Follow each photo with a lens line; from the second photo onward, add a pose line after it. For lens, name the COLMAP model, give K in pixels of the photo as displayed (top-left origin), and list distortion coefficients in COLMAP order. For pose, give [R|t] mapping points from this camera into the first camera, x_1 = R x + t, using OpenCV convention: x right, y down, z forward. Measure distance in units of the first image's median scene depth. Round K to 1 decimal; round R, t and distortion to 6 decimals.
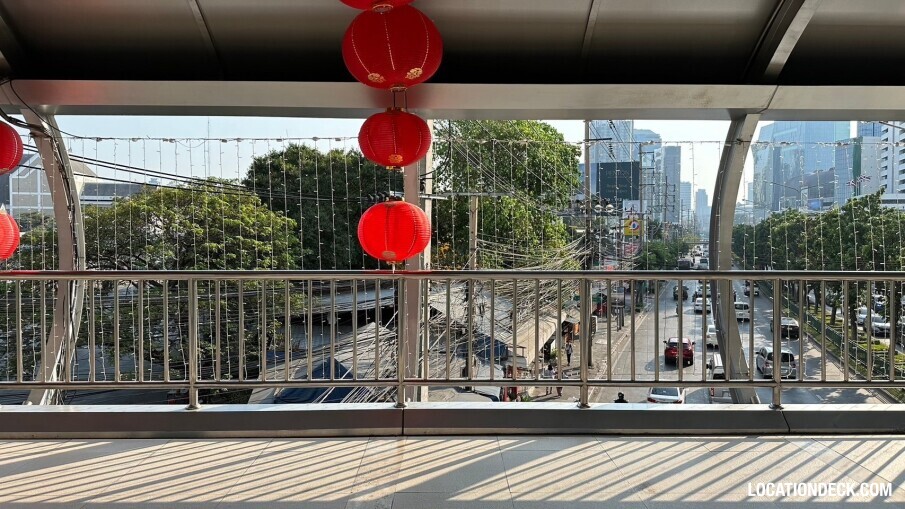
lens RADIAL K [[611.8, 0, 449.4], [0, 611.8, 243.6], [0, 0, 1]] dist [0.019178, -0.003571]
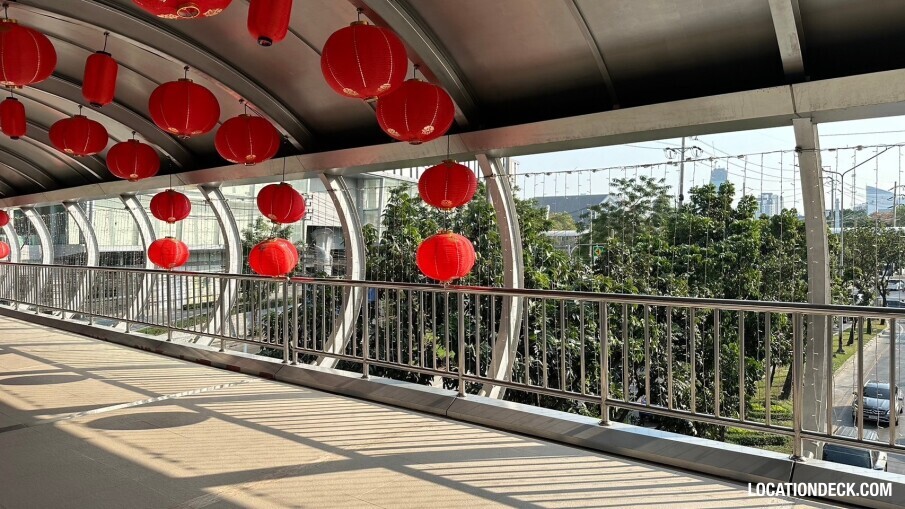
lens RADIAL K [[635.1, 0, 452.5], [0, 635.1, 254.5], [0, 0, 1]] dist [0.062904, -0.080589]
pose [[0.754420, 0.006100, -0.656364, 0.355336], [-0.020223, 0.999698, -0.013954, 0.000872], [0.656081, 0.023801, 0.754315, 0.010113]]
